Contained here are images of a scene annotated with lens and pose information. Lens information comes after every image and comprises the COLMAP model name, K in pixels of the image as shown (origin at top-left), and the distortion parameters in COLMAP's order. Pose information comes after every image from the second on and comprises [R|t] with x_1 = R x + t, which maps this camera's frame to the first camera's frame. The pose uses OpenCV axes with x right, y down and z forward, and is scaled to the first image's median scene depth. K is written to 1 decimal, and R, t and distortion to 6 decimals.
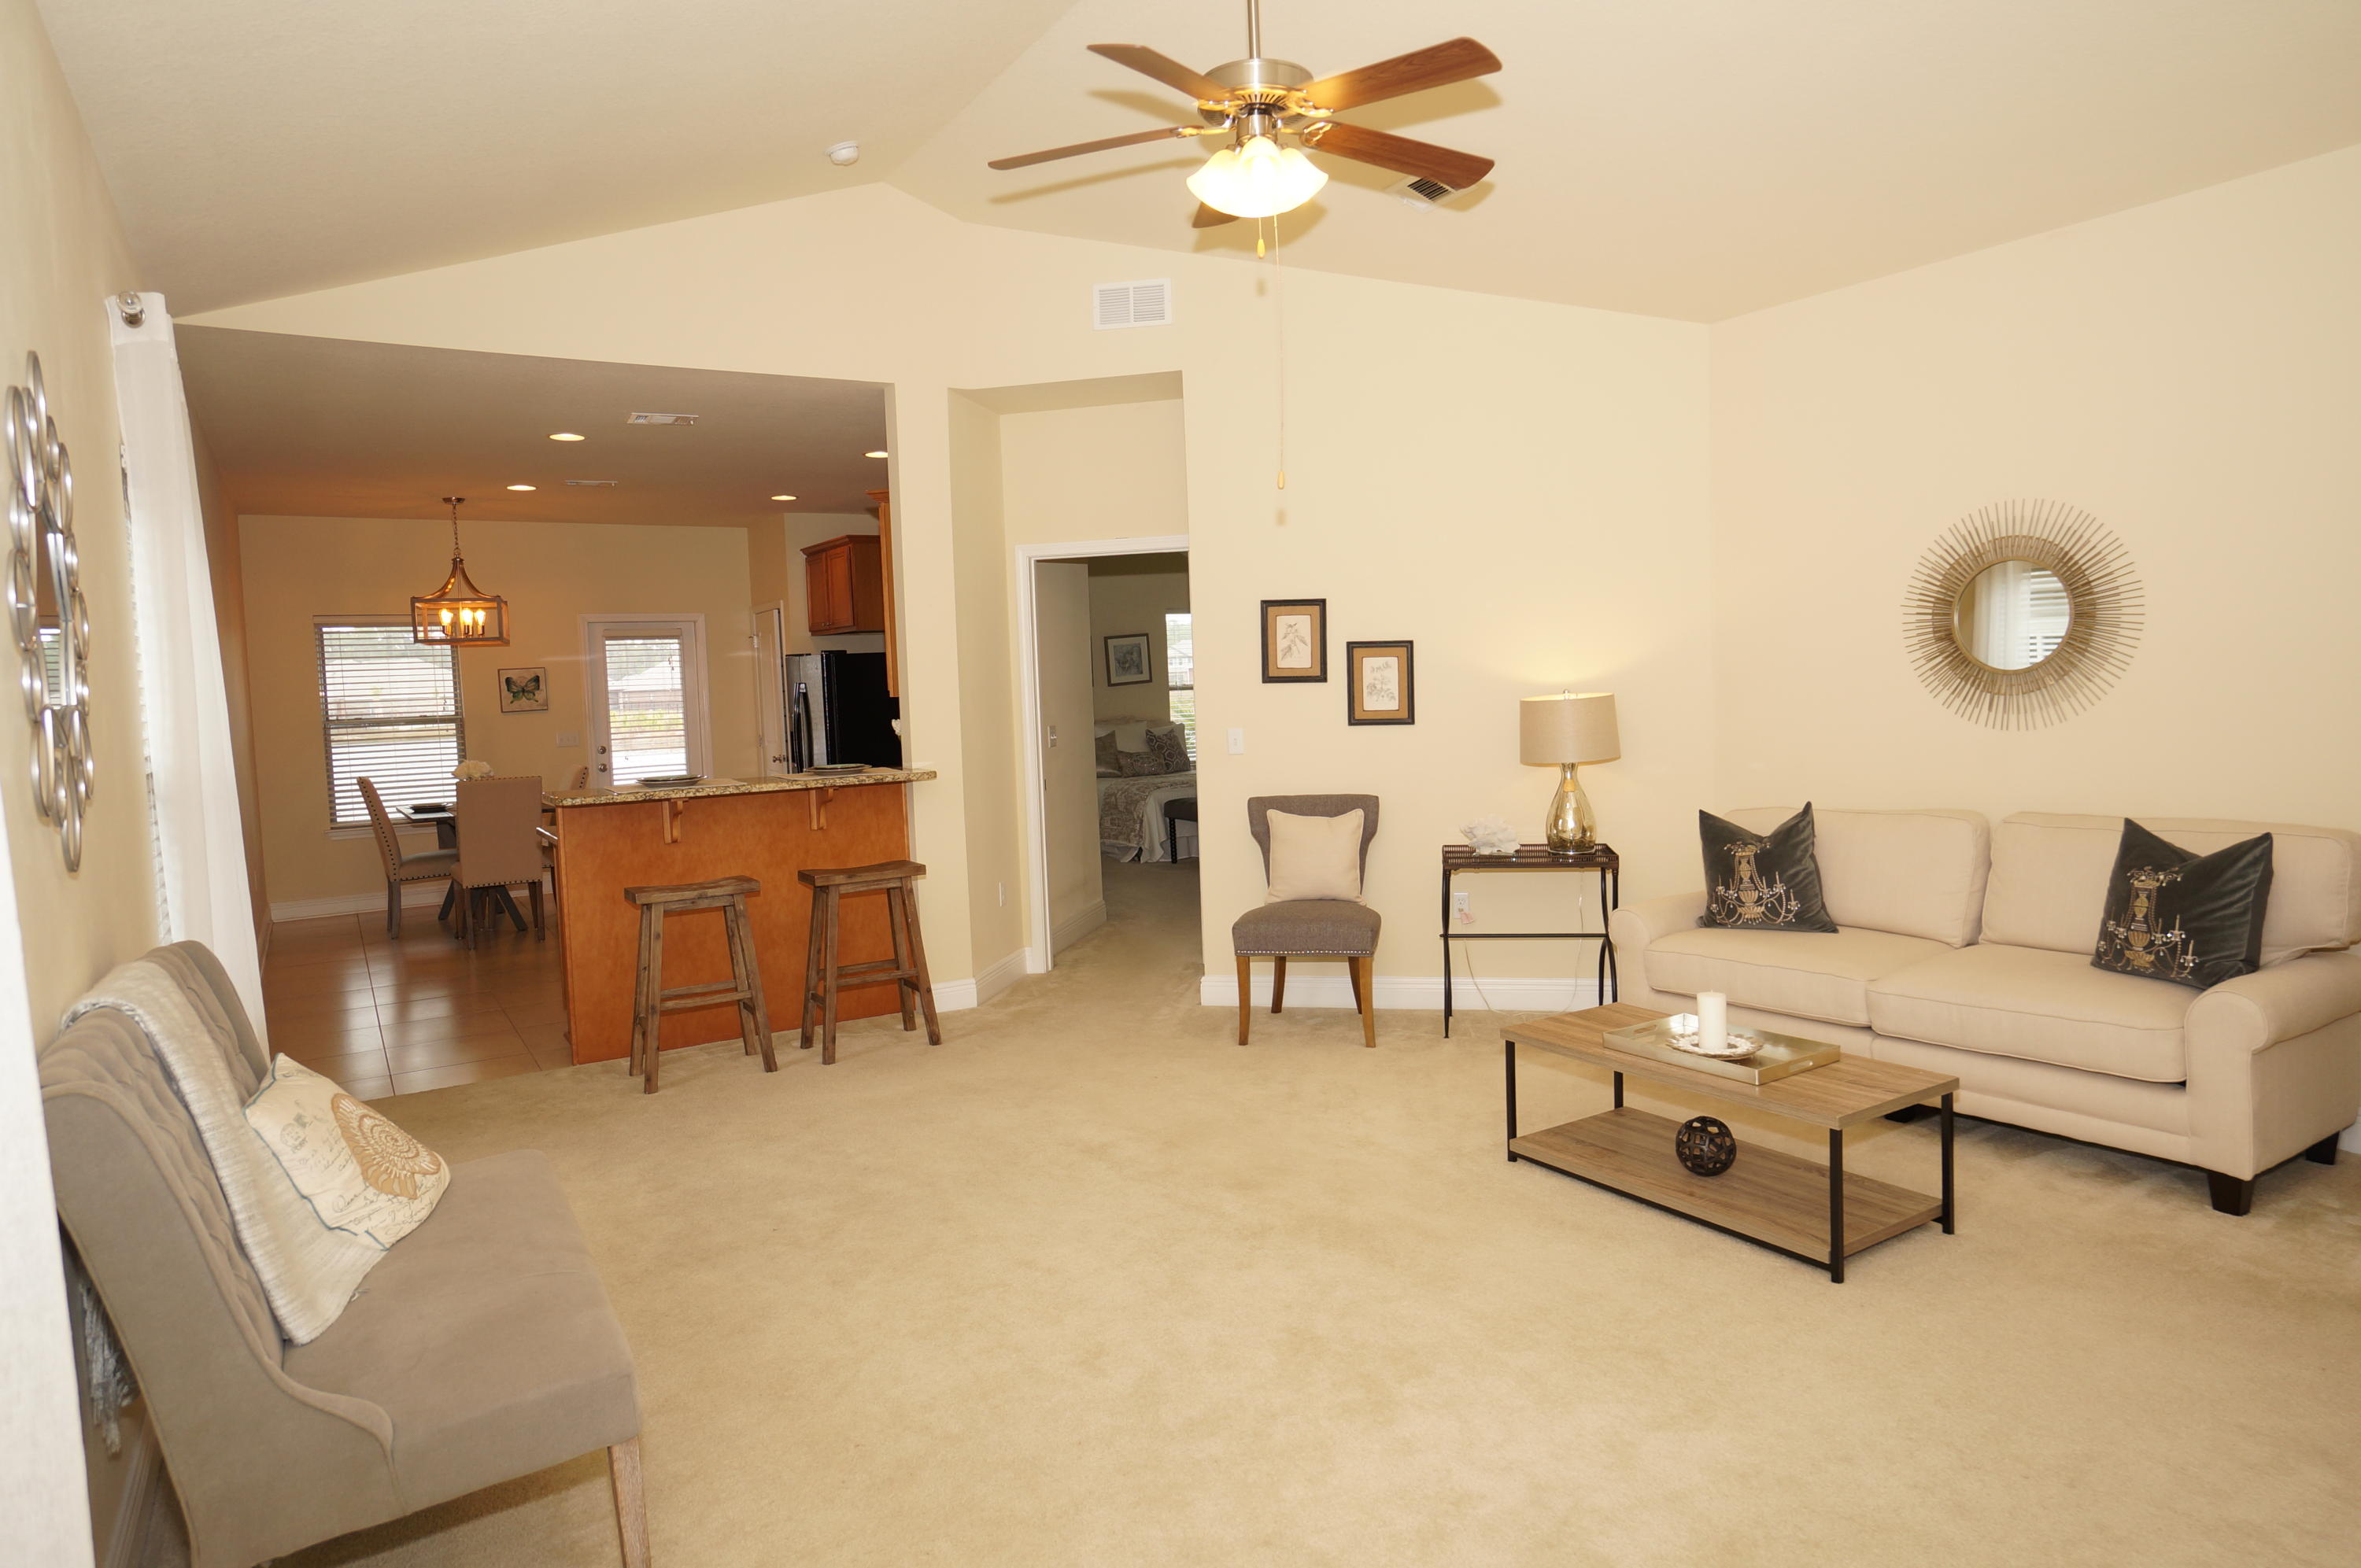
lens RADIAL K [[1409.2, 0, 1170.9], [0, 1409.2, 764.3], [0, 0, 1]] dist [-0.021271, 0.002771]
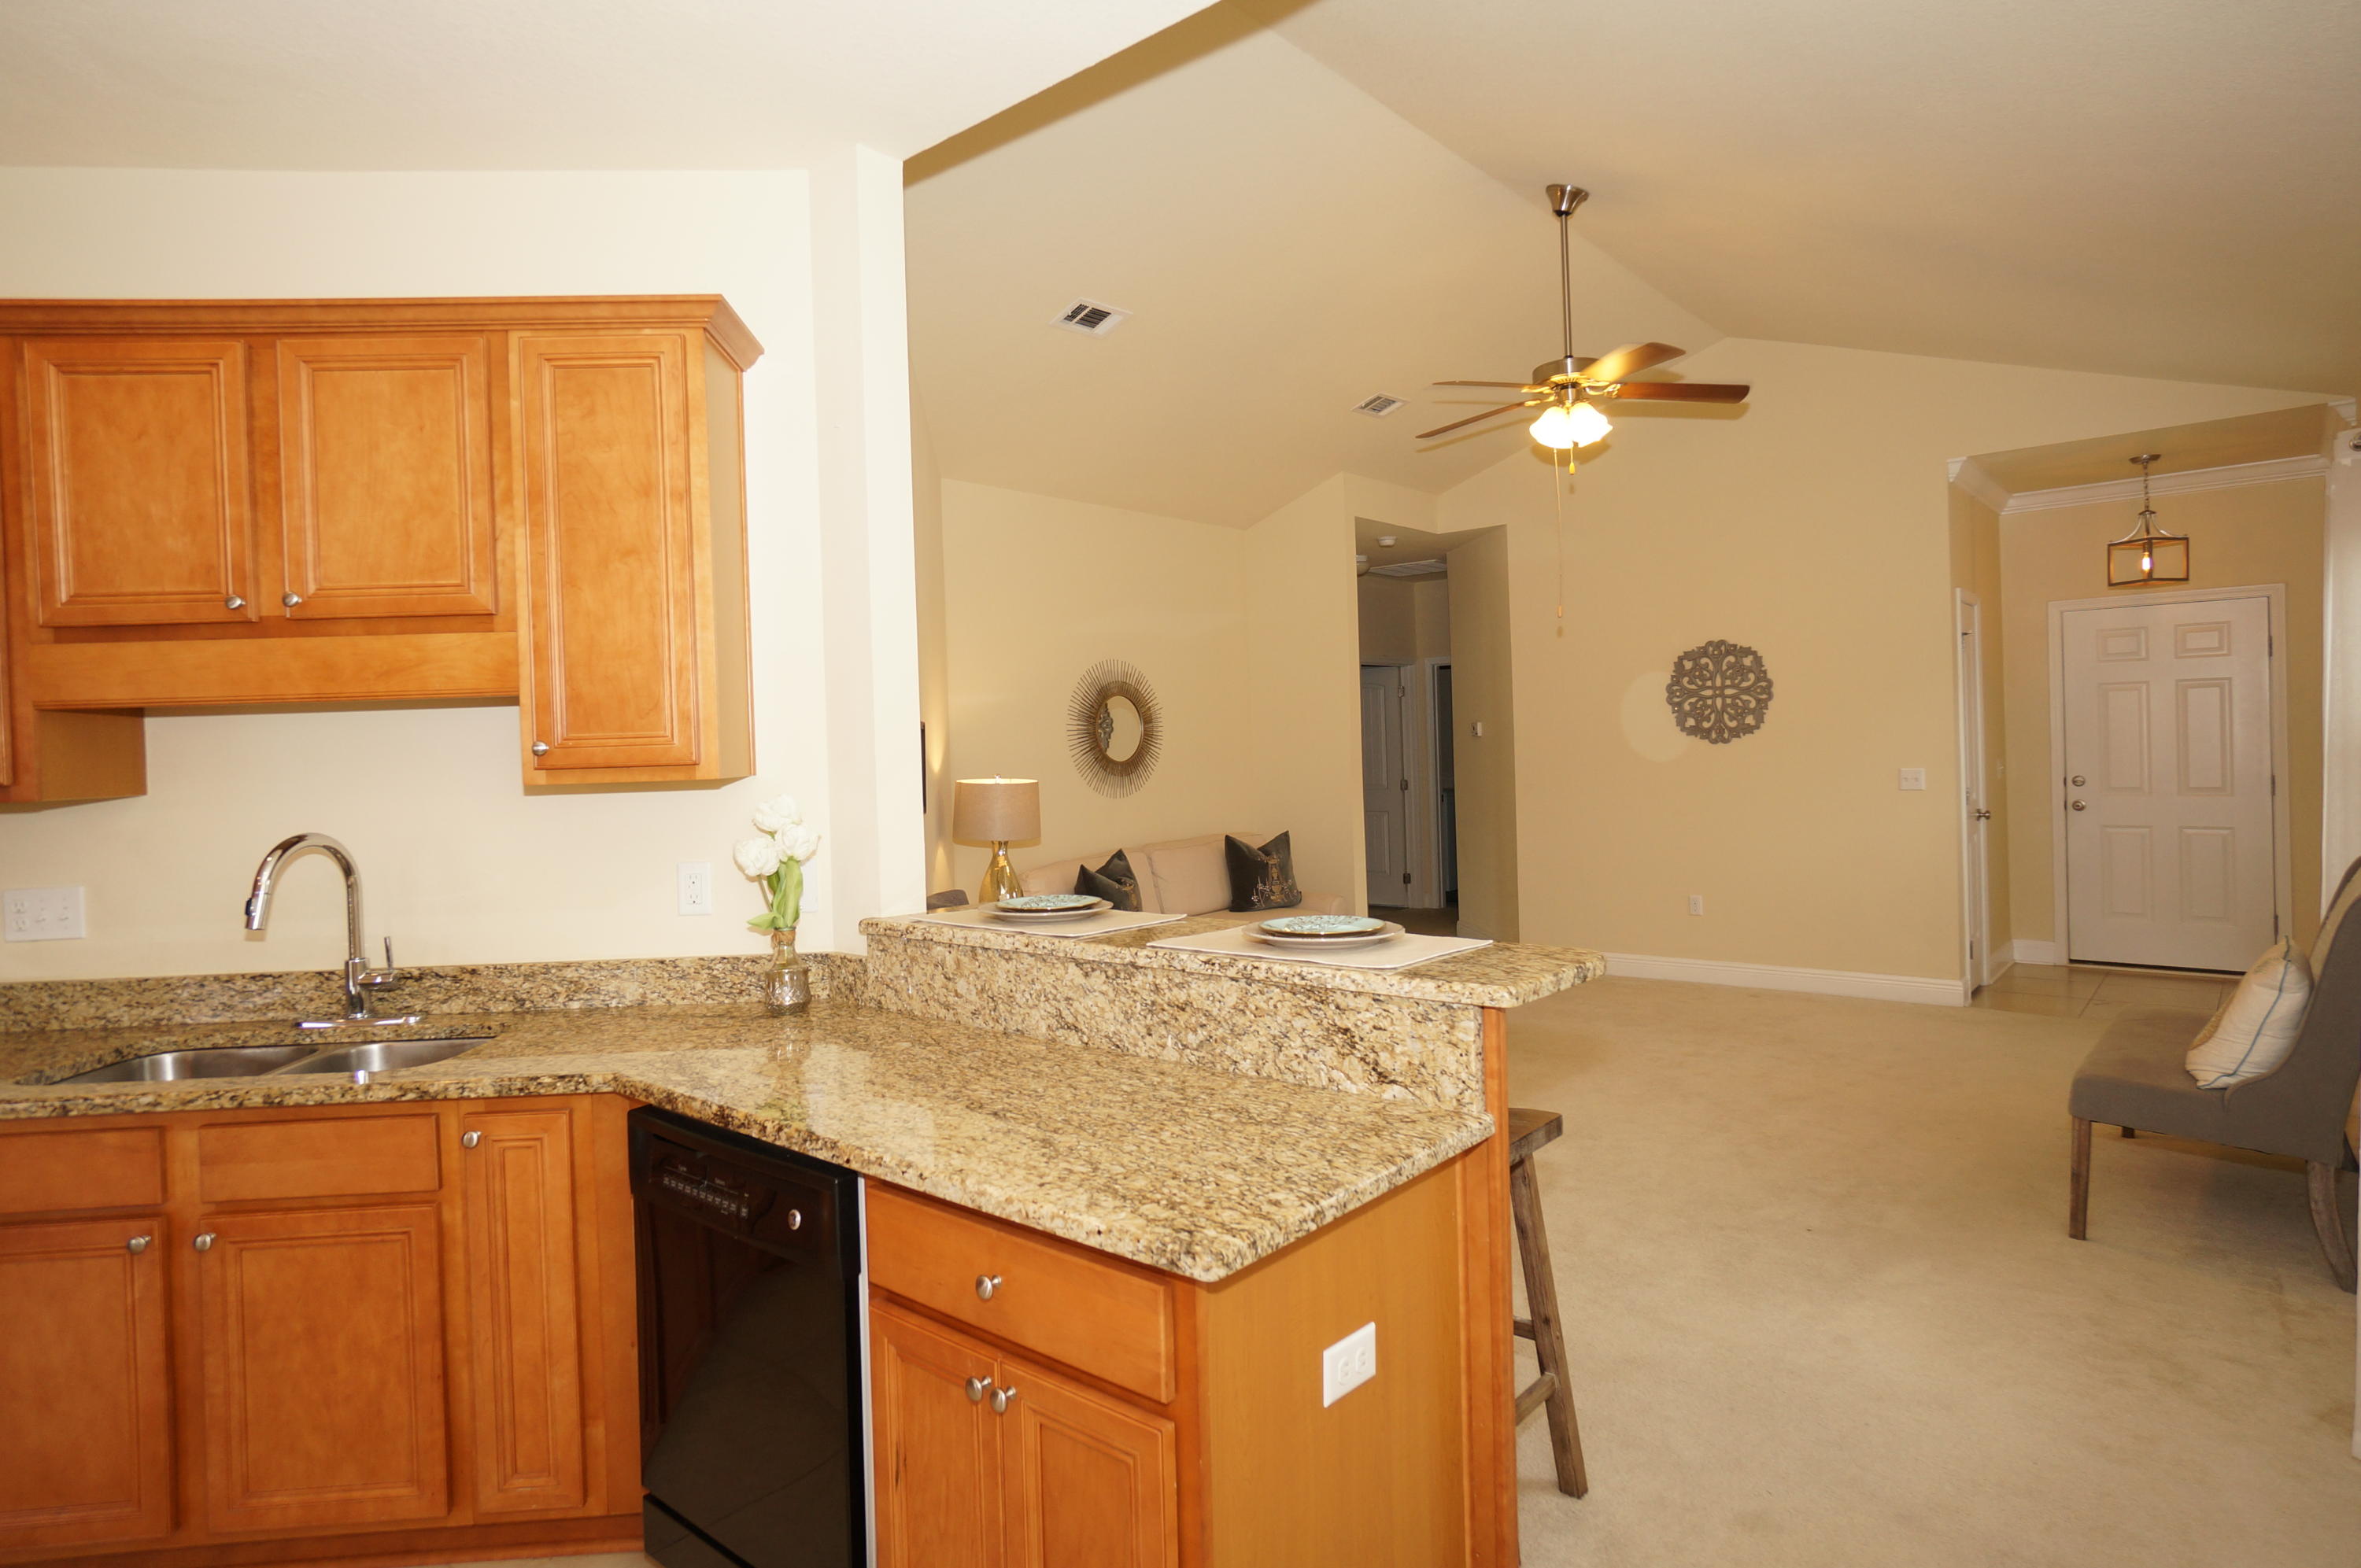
lens RADIAL K [[1314.3, 0, 1178.9], [0, 1314.3, 773.8], [0, 0, 1]] dist [-0.026374, 0.013948]
pose [[-0.308030, 0.027056, 0.950992, -0.428913], [0.102216, 0.994751, 0.004807, -0.025309], [-0.945870, 0.098687, -0.309179, 0.683568]]
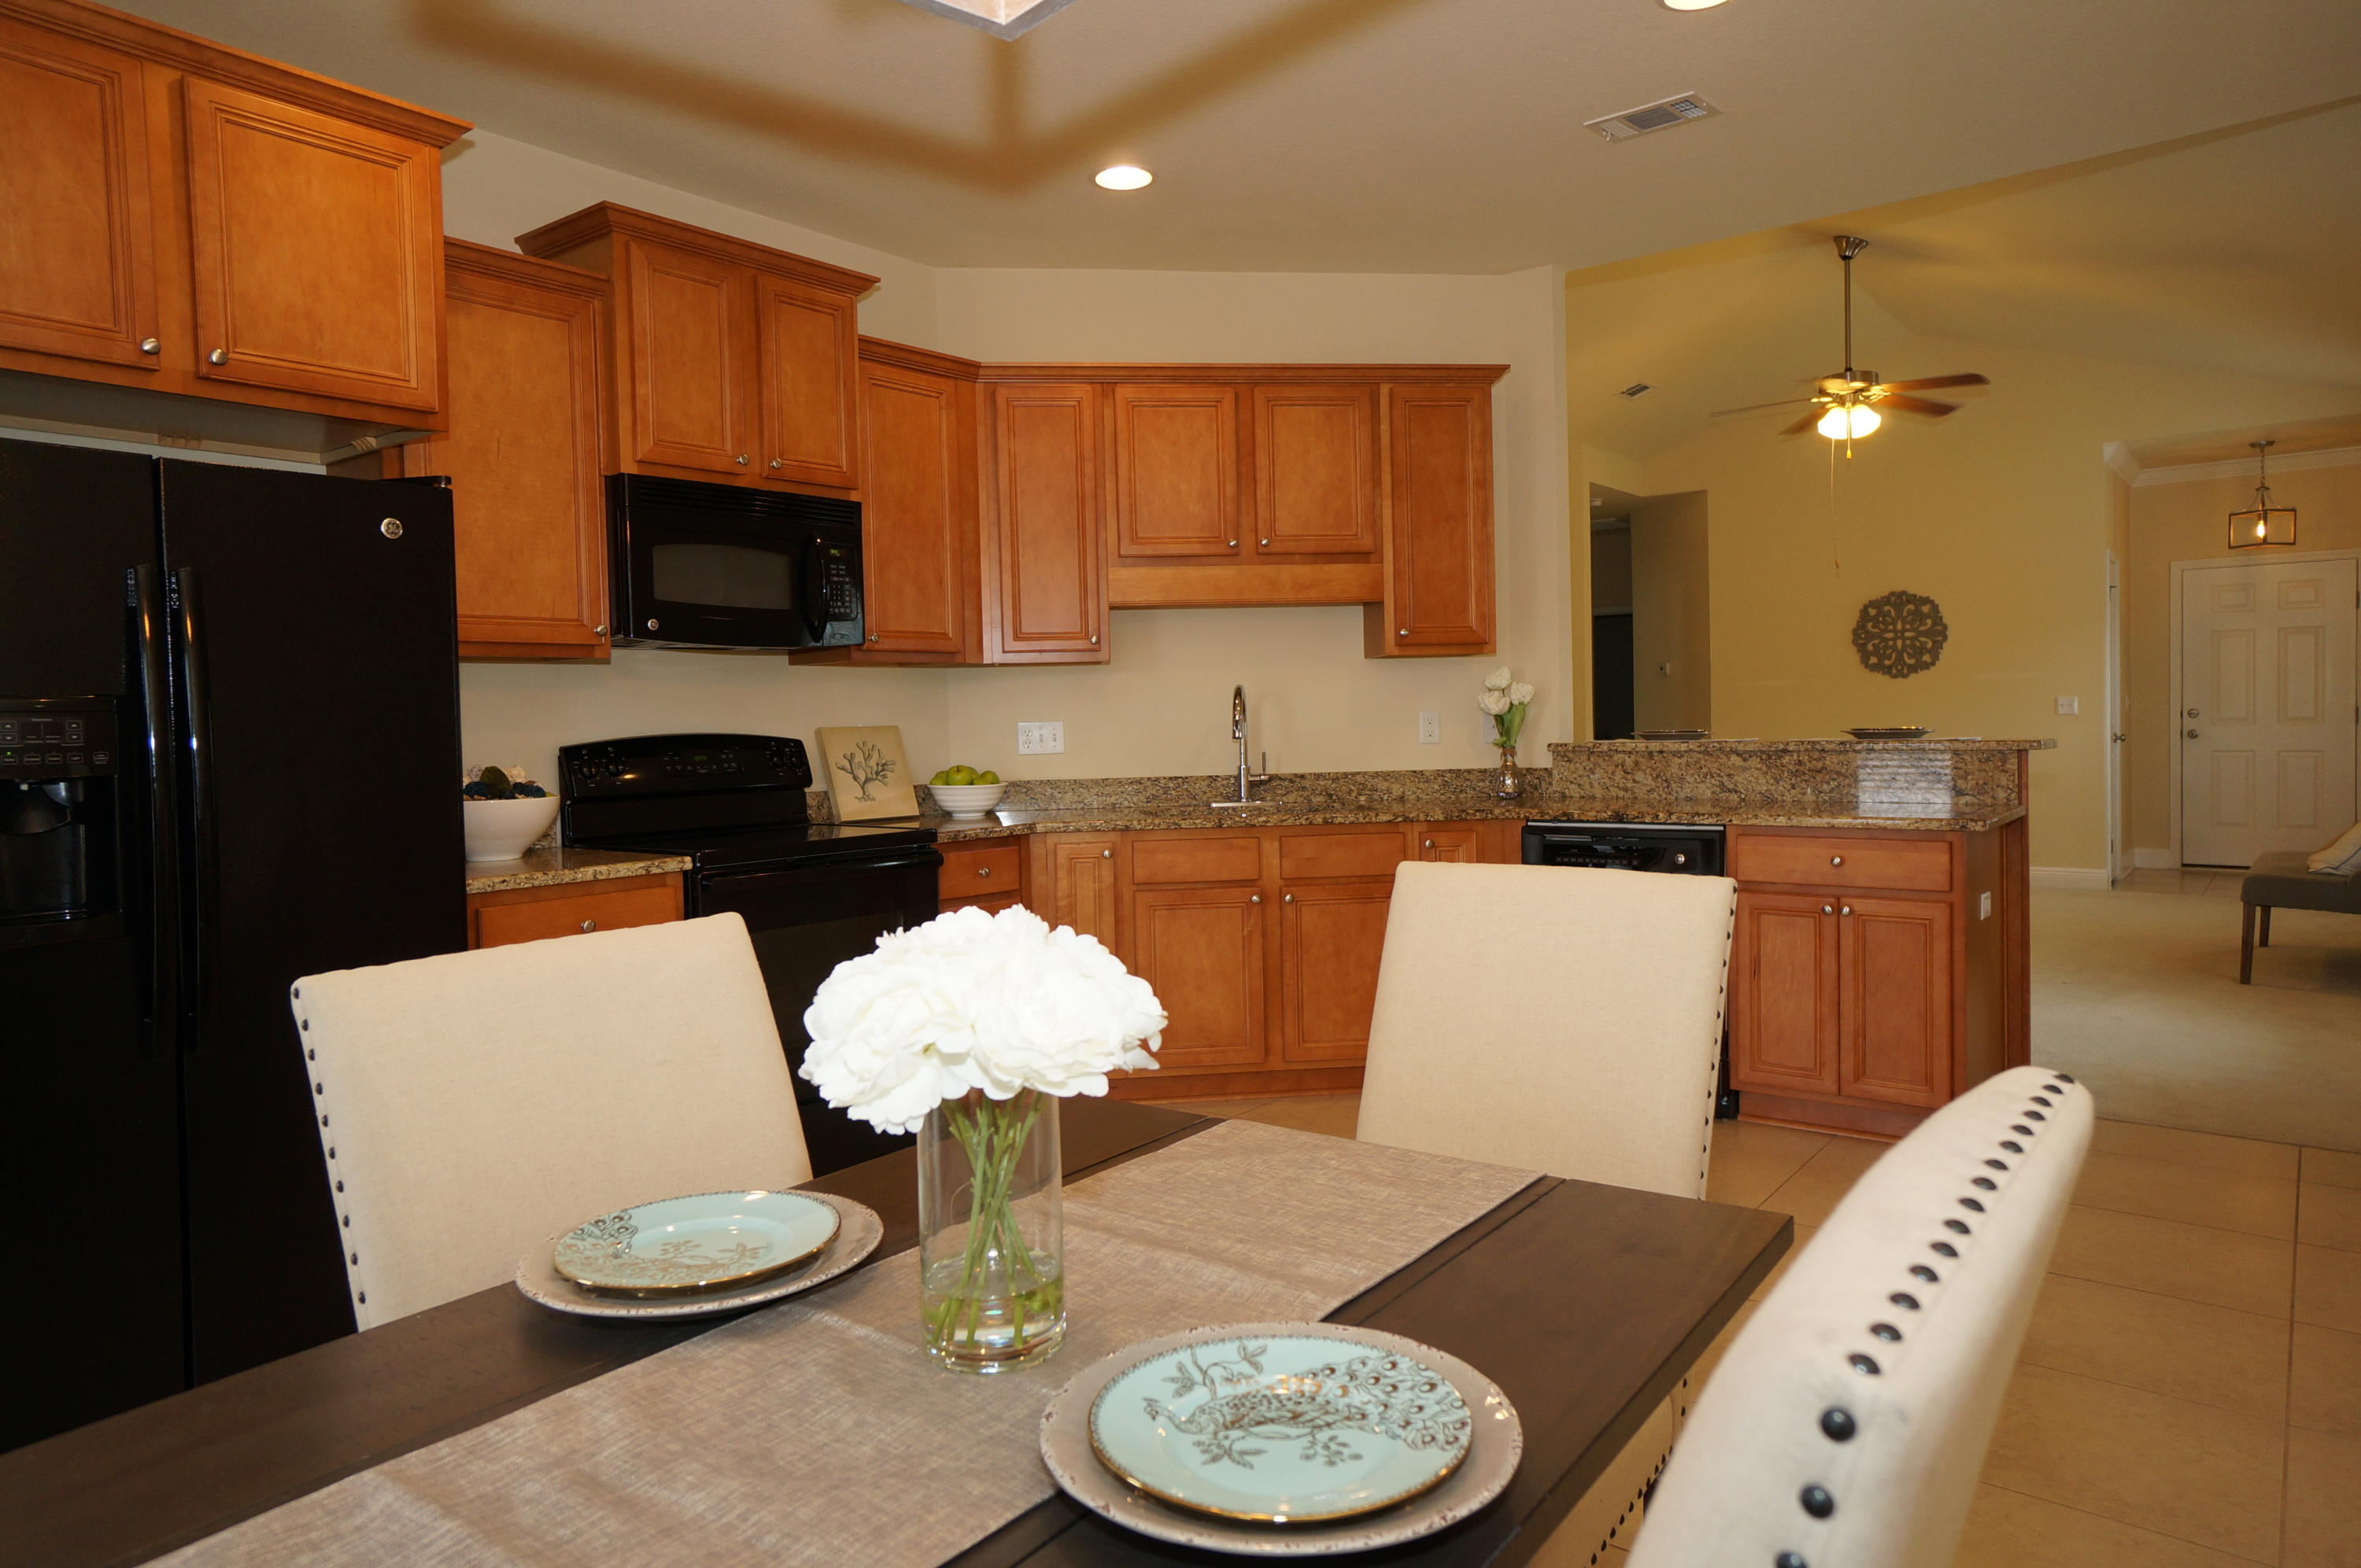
lens RADIAL K [[1478.6, 0, 1180.6], [0, 1478.6, 781.1], [0, 0, 1]] dist [-0.003238, 0.007763]
pose [[-0.350535, 0.006223, 0.936529, -0.589734], [0.096141, 0.994934, 0.029374, -0.013752], [-0.931602, 0.100335, -0.349357, 0.985139]]
